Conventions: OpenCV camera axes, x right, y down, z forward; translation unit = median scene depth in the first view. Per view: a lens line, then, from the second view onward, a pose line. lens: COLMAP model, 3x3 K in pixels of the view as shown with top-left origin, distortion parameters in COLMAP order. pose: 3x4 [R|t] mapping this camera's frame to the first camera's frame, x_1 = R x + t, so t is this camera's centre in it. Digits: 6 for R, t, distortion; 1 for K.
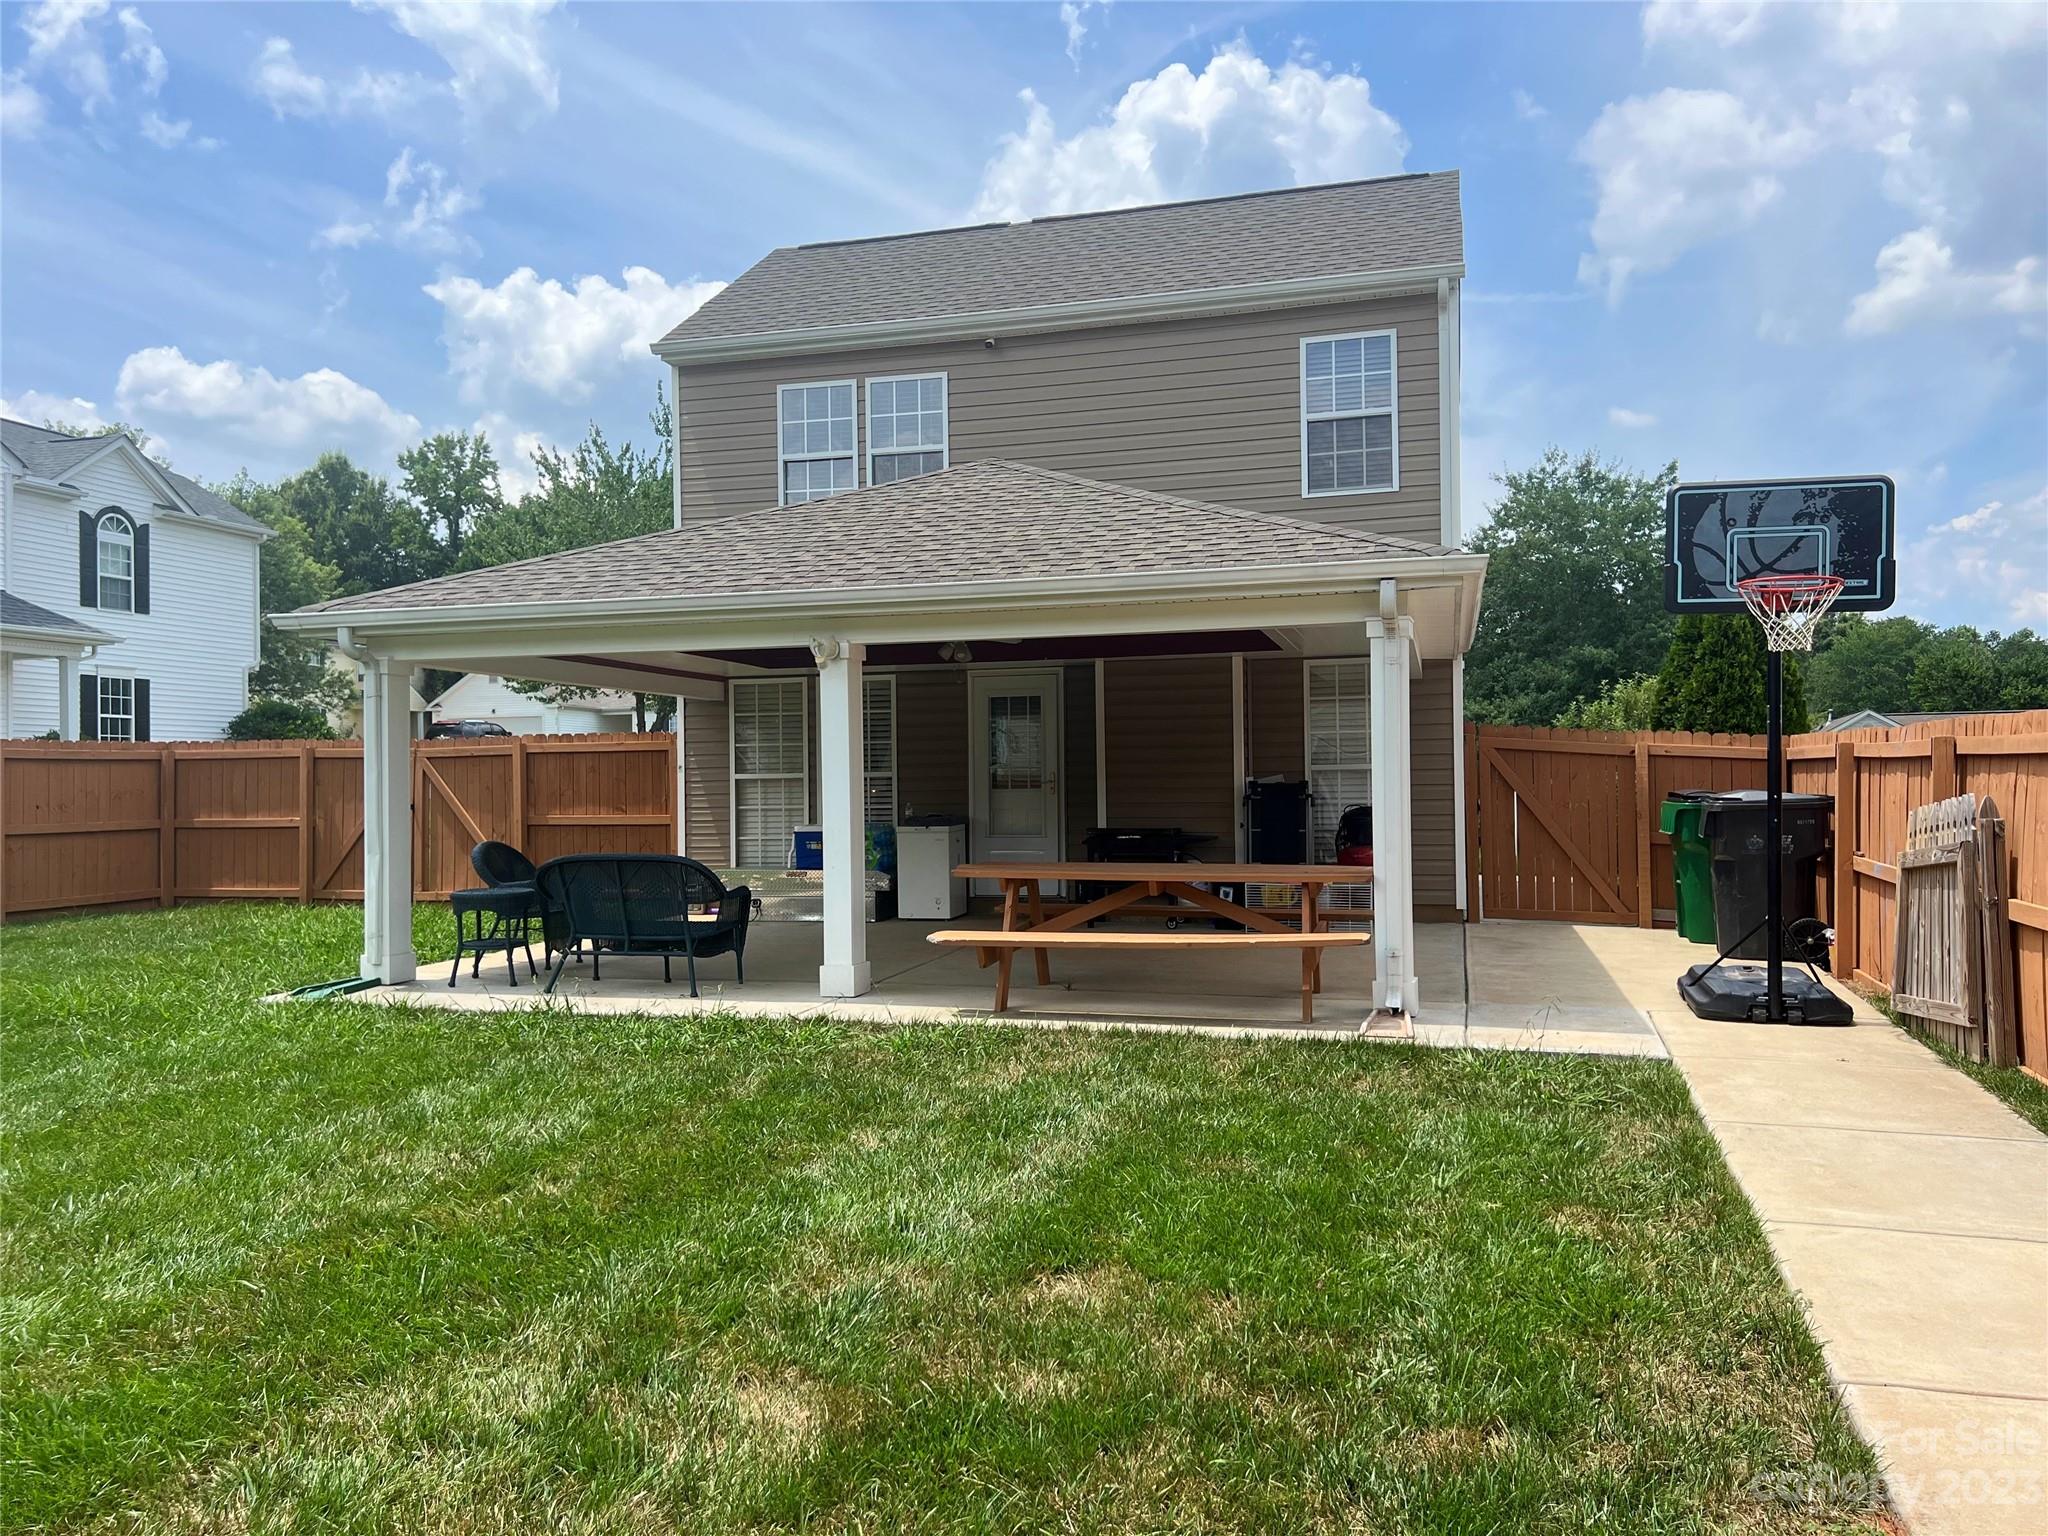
lens RADIAL K [[1579.0, 0, 1022.2], [0, 1579.0, 661.3], [0, 0, 1]] dist [0.151350, -0.170049]
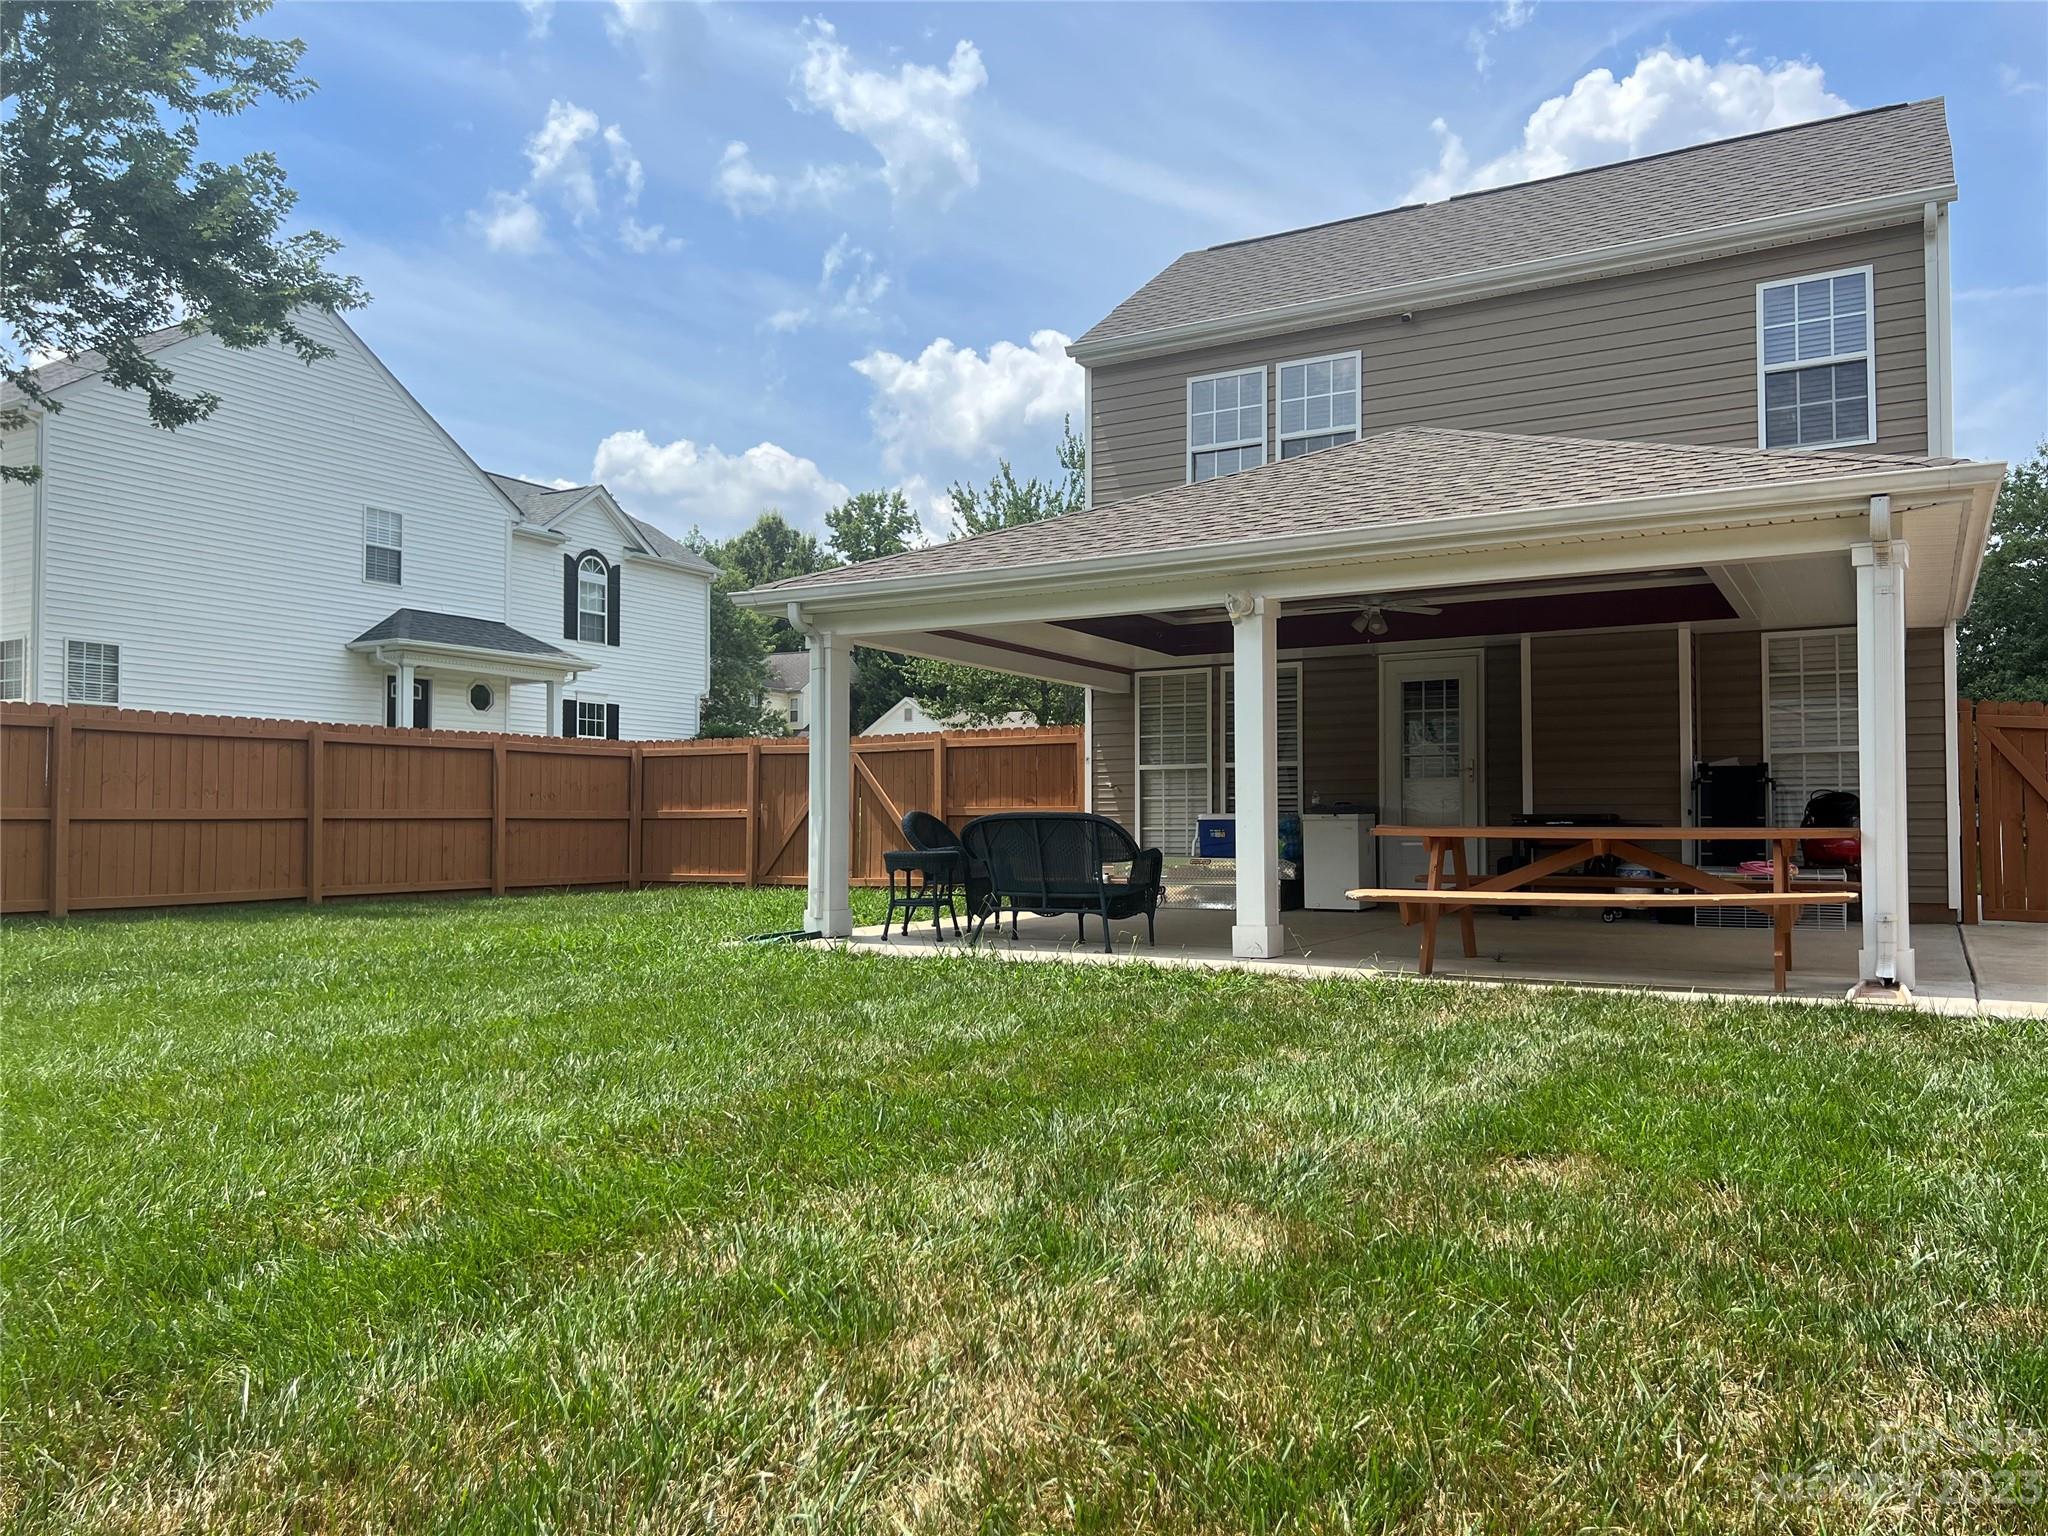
lens RADIAL K [[1555.2, 0, 1024.0], [0, 1555.2, 768.0], [0, 0, 1]] dist [0.053084, -0.012228]
pose [[0.974455, 0.002458, -0.224569, -0.033137], [-0.010811, 0.999294, -0.035971, 0.114315], [0.224322, 0.037480, 0.973794, 0.023884]]
